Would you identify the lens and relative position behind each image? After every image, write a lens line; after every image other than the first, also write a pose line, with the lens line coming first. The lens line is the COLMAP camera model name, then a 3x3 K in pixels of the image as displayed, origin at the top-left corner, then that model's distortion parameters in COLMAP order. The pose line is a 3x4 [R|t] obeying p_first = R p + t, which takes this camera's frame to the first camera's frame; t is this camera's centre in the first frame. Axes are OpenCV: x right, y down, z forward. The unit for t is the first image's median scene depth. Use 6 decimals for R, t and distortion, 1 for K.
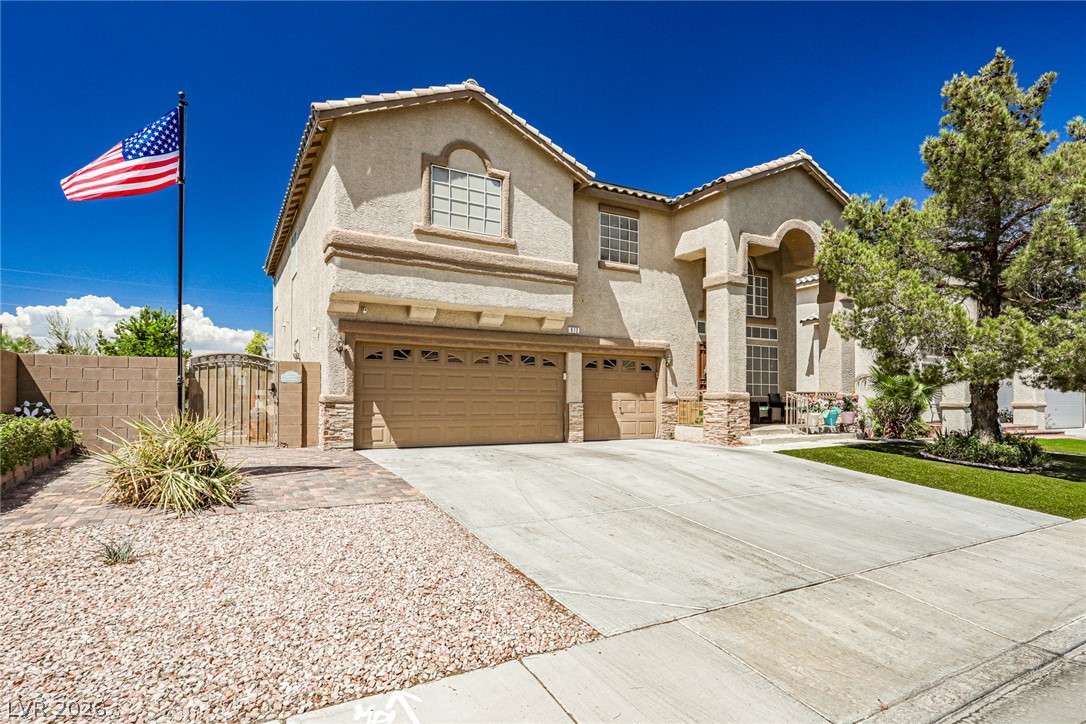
lens RADIAL K [[558.6, 0, 540.9], [0, 558.6, 392.0], [0, 0, 1]] dist [-0.002512, -0.000351]
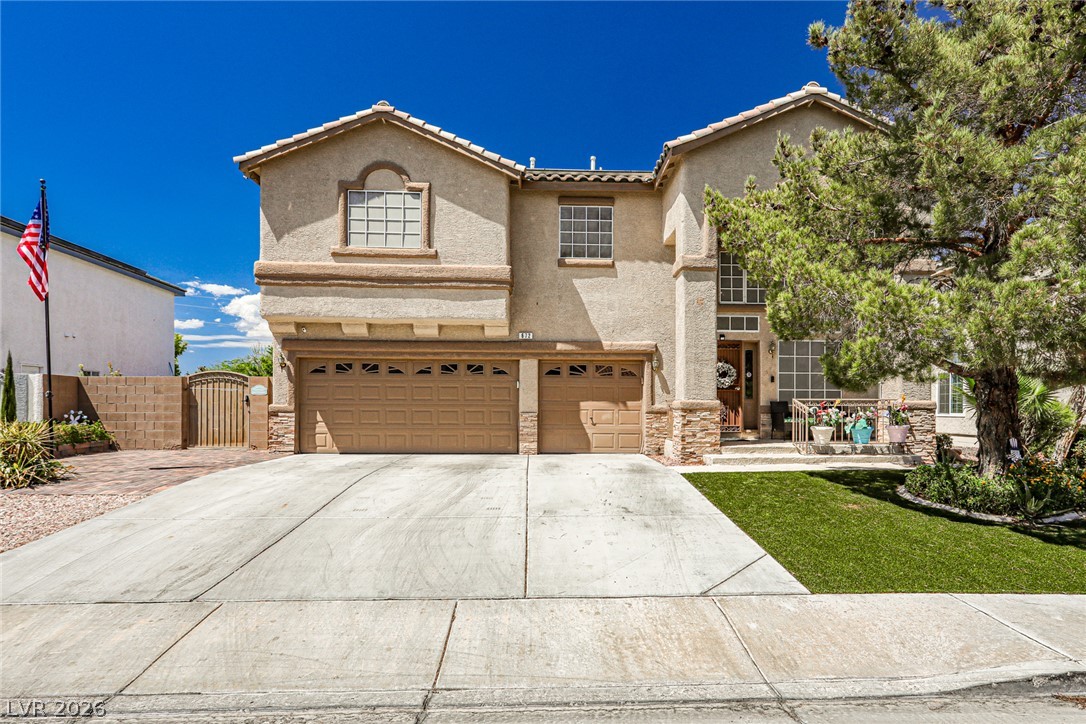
lens RADIAL K [[573.7, 0, 544.7], [0, 573.7, 405.6], [0, 0, 1]] dist [-0.000923, 0.000188]
pose [[0.899457, -0.003080, -0.436998, 0.561469], [0.005897, 0.999970, 0.005089, 0.003069], [0.436969, -0.007154, 0.899448, 0.153596]]
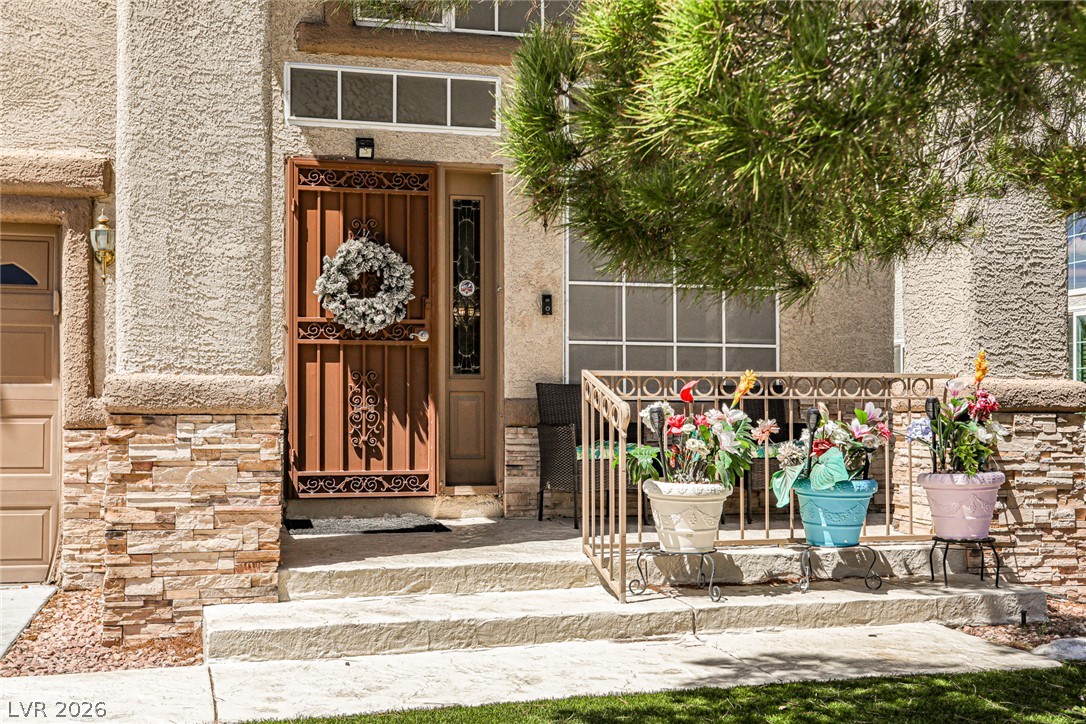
lens RADIAL K [[1343.8, 0, 410.4], [0, 1343.8, 361.9], [0, 0, 1]] dist [0.011134, -0.002163]
pose [[0.962929, -0.011844, -0.269494, 0.598794], [0.005174, 0.999663, -0.025446, 0.009498], [0.269705, 0.023109, 0.962666, 0.624240]]
